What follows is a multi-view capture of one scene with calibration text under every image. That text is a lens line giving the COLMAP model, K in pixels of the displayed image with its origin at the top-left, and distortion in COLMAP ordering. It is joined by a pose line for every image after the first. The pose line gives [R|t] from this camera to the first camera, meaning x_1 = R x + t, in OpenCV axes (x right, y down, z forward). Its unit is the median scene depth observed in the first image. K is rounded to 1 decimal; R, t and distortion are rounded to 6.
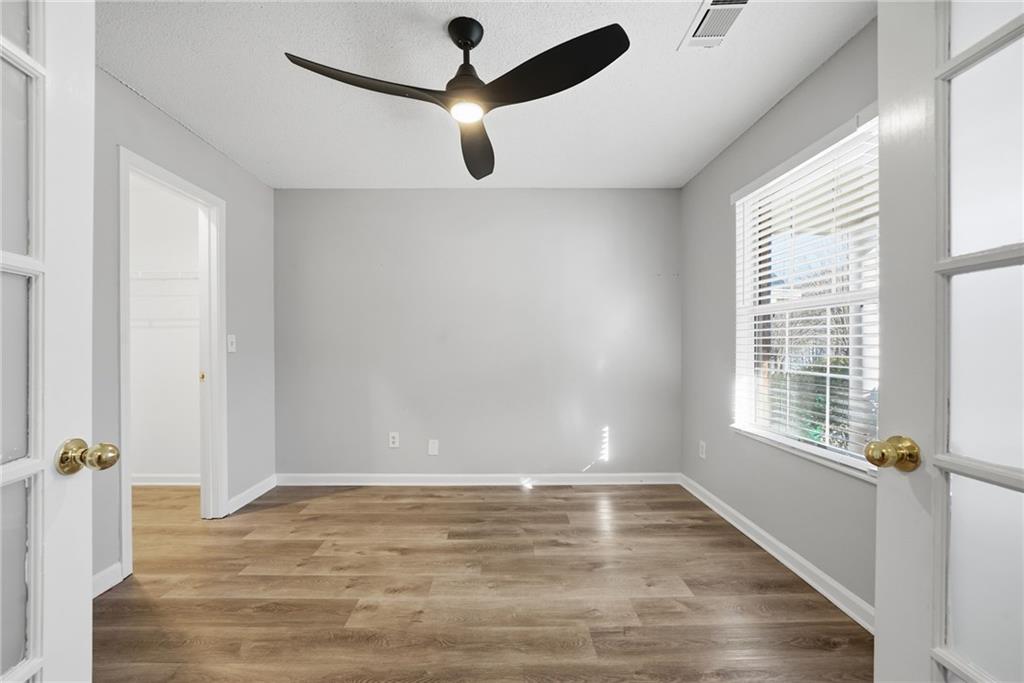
lens RADIAL K [[384.7, 0, 509.0], [0, 384.7, 349.8], [0, 0, 1]] dist [-0.003699, -0.000048]
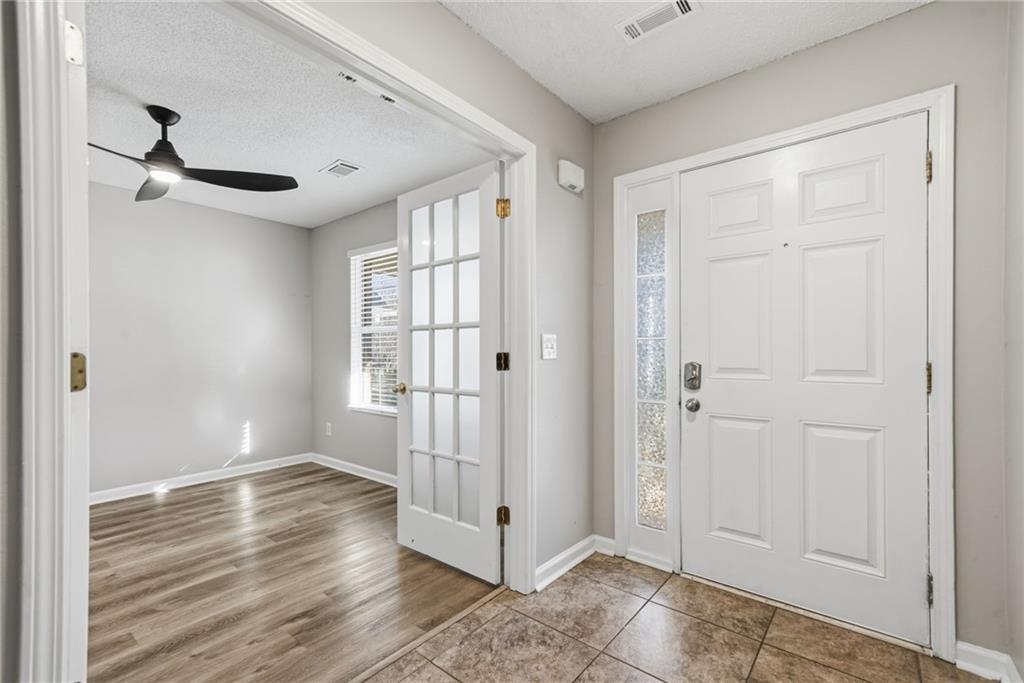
lens RADIAL K [[446.5, 0, 508.7], [0, 446.5, 352.6], [0, 0, 1]] dist [-0.004809, -0.000479]
pose [[0.639334, 0.001352, 0.768928, -0.405527], [0.005617, 0.999964, -0.006428, 0.005862], [-0.768909, 0.008429, 0.639303, -0.670060]]
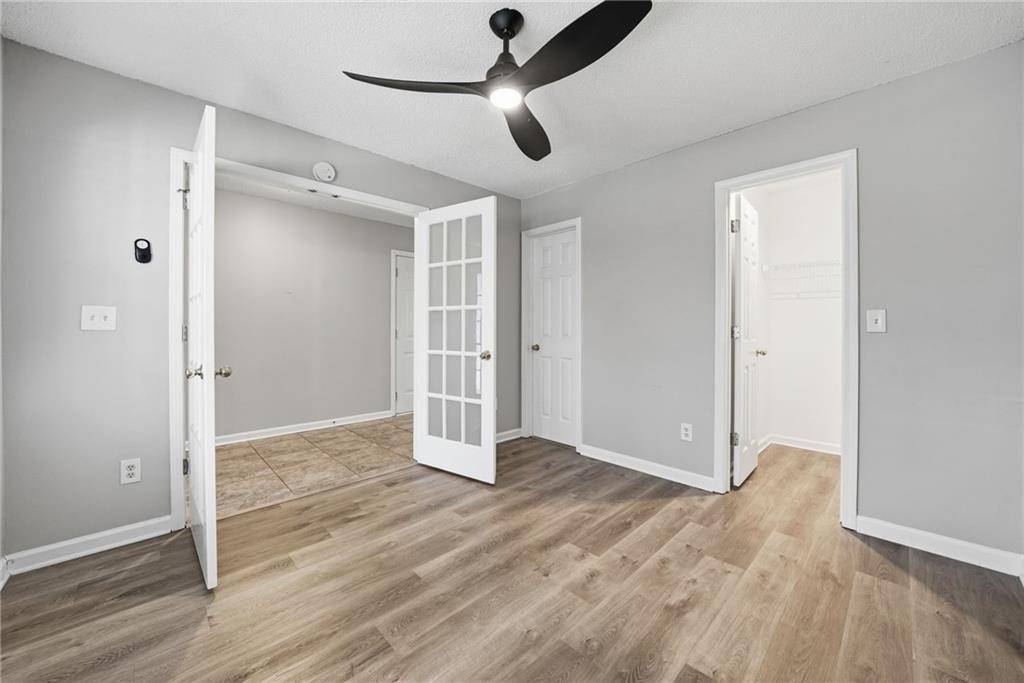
lens RADIAL K [[379.3, 0, 502.6], [0, 379.3, 327.1], [0, 0, 1]] dist [-0.002815, -0.000064]
pose [[-0.729627, -0.000917, -0.683845, 0.459400], [-0.001305, 0.999999, 0.000051, -0.003944], [0.683845, 0.000929, -0.729627, 1.339777]]
